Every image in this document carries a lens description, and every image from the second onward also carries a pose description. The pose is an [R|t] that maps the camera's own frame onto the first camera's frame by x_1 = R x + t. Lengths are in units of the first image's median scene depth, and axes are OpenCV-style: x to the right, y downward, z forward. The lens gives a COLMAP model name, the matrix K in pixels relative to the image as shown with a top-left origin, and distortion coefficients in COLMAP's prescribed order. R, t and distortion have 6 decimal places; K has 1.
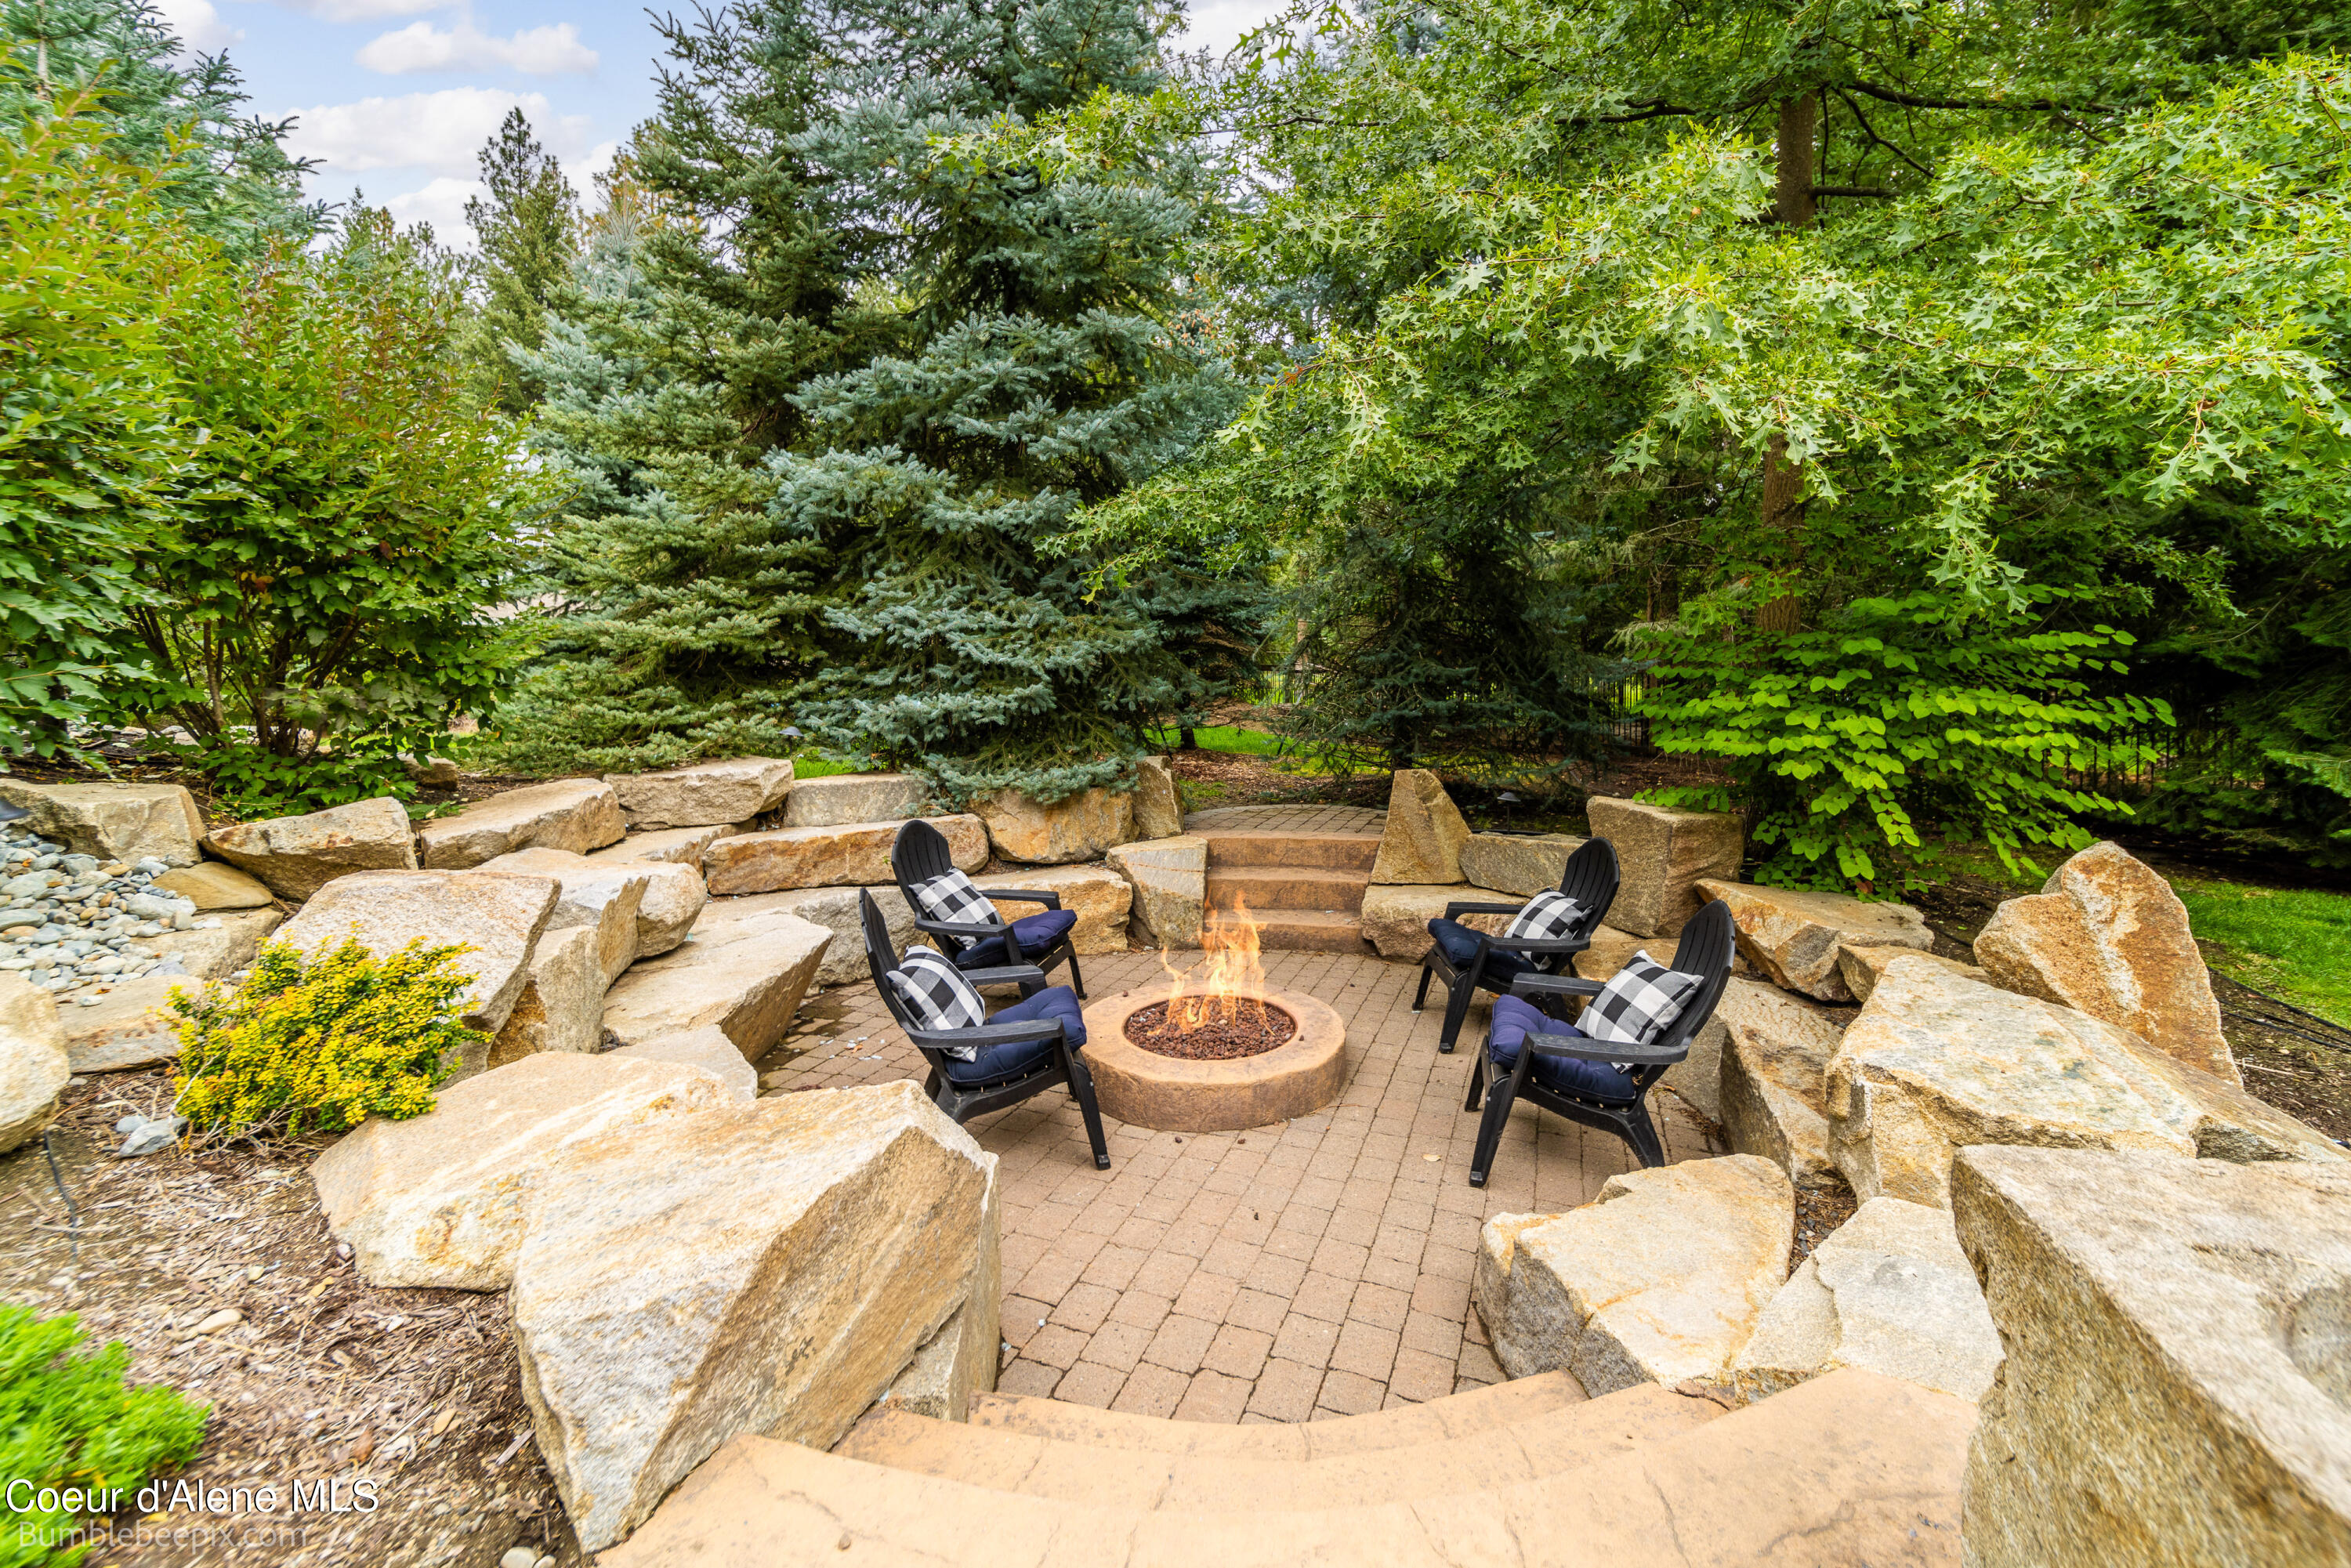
lens RADIAL K [[994.3, 0, 1180.2], [0, 994.3, 813.5], [0, 0, 1]] dist [0.009951, 0.000022]
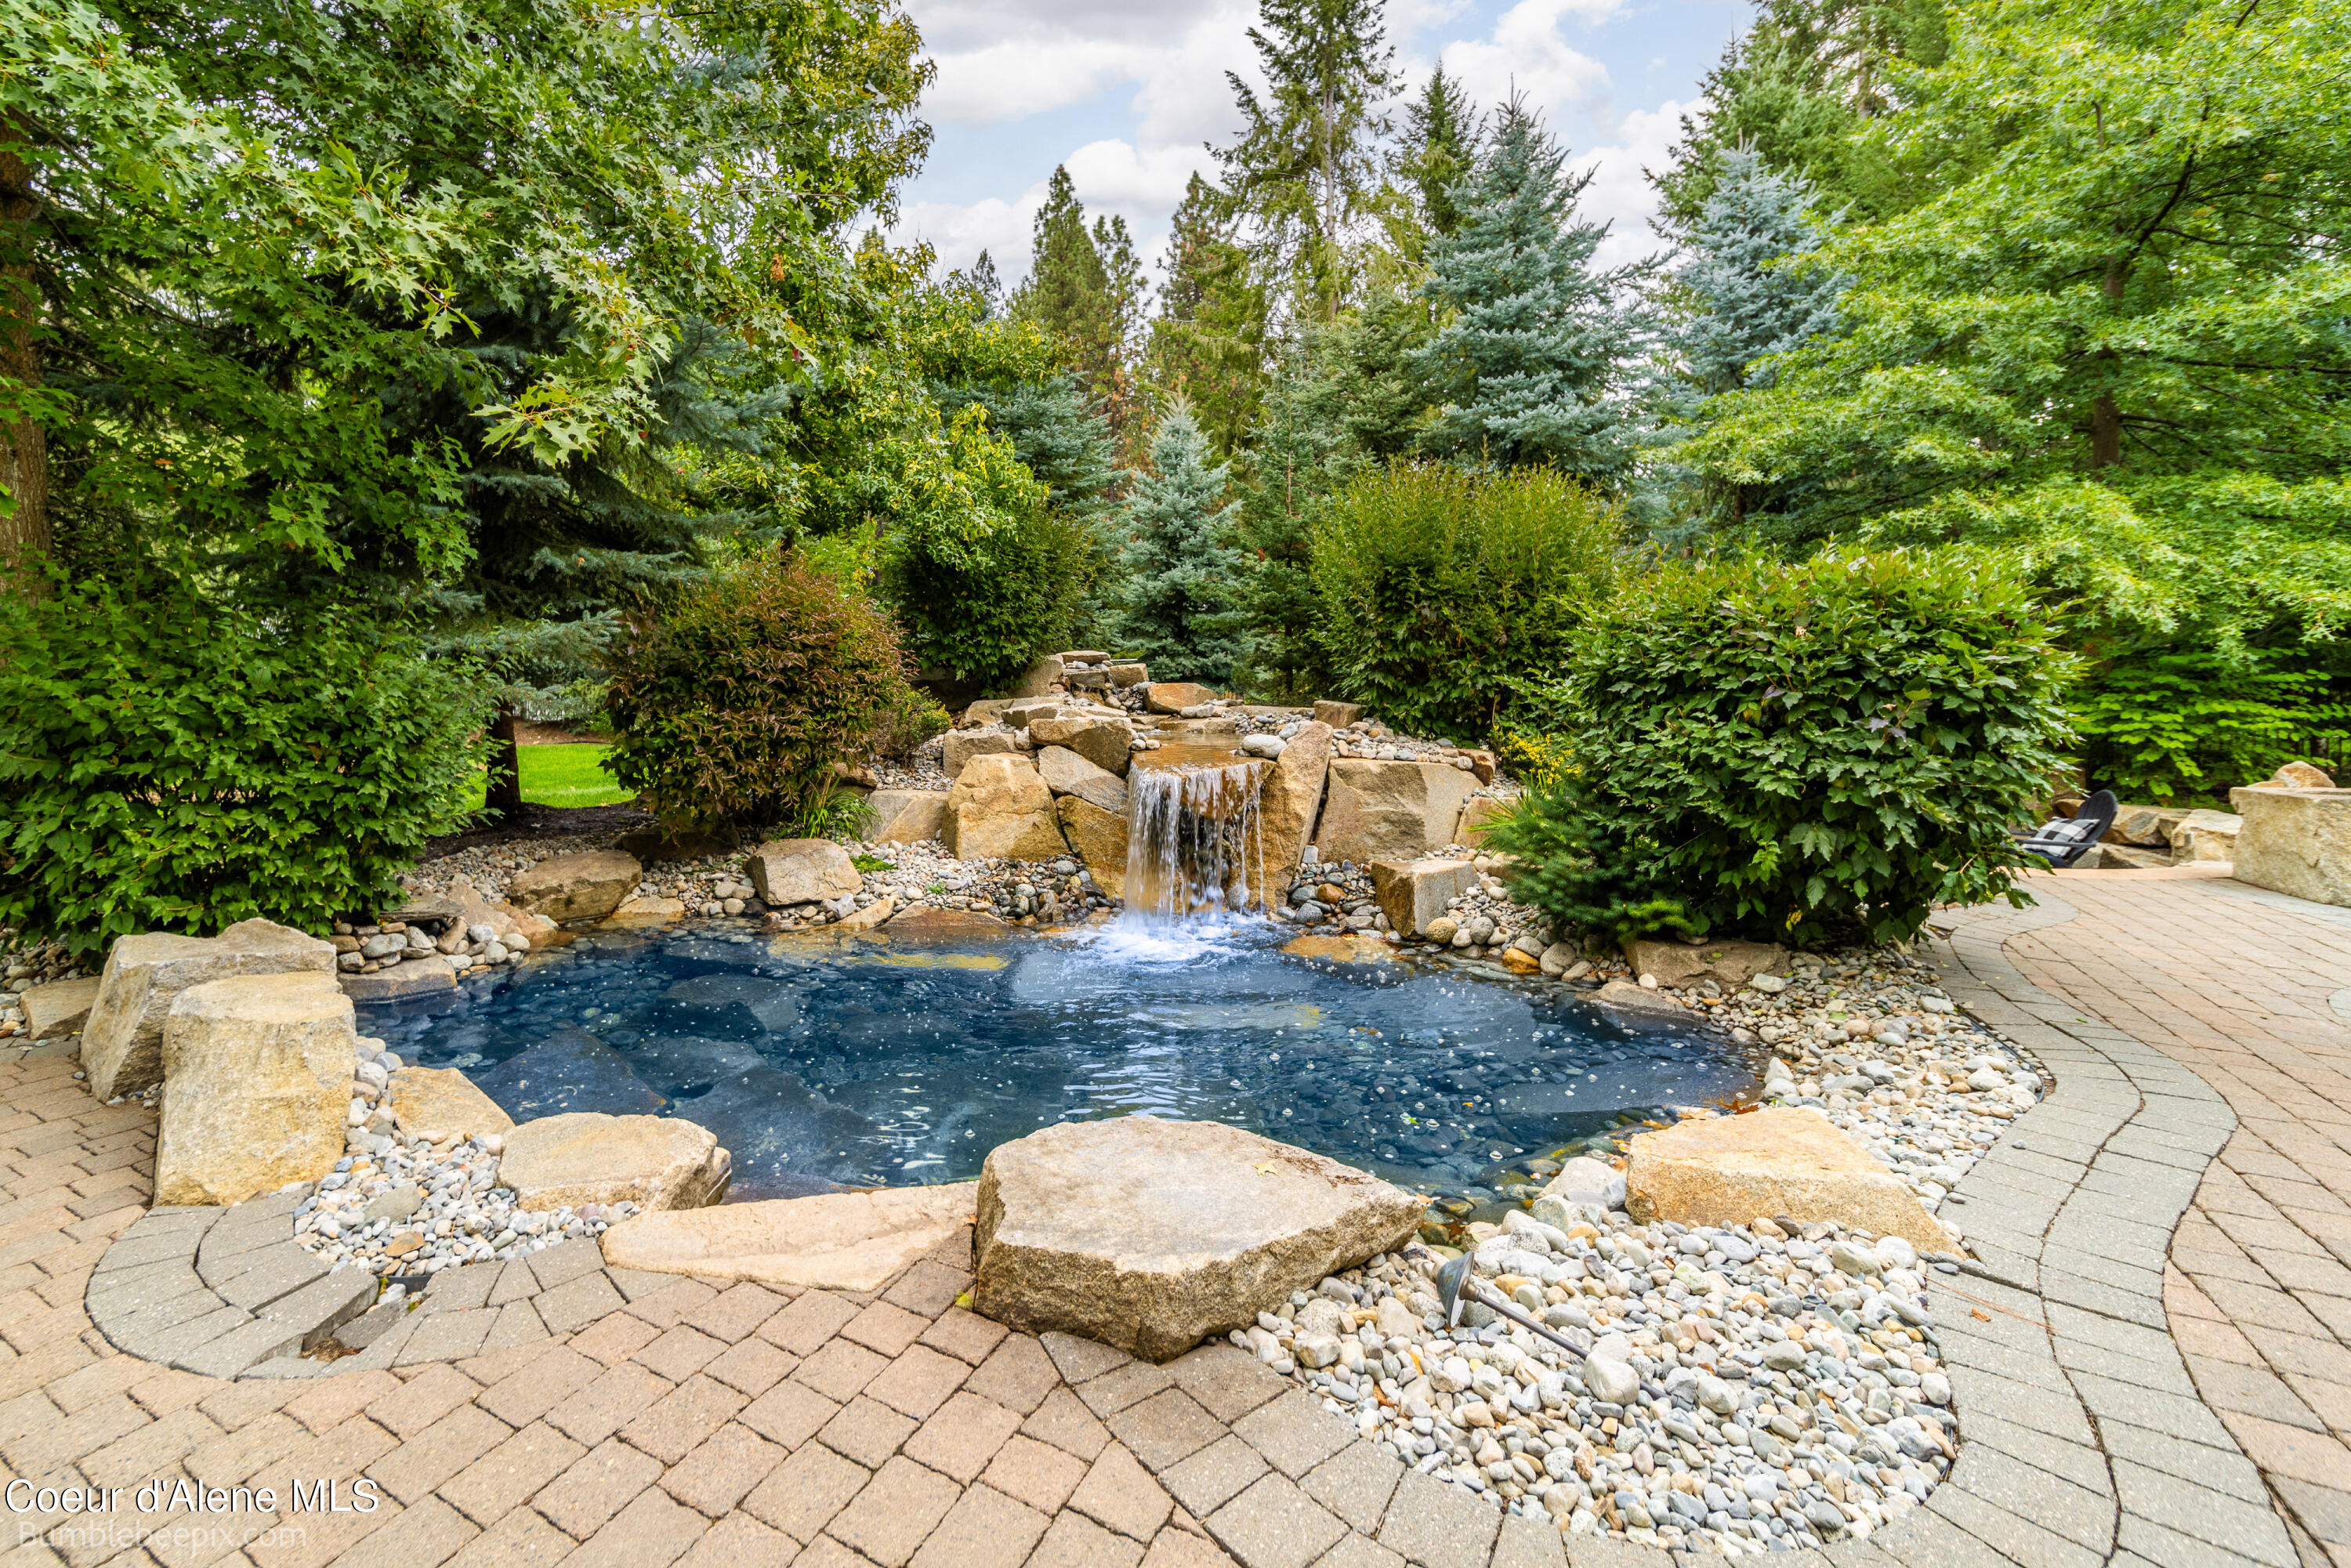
lens RADIAL K [[879.1, 0, 1173.9], [0, 879.1, 790.5], [0, 0, 1]] dist [0.000257, 0.000009]
pose [[0.979142, 0.019665, -0.202223, -0.939695], [-0.023736, 0.999561, -0.017725, 0.139404], [0.201786, 0.022155, 0.979179, -1.166381]]
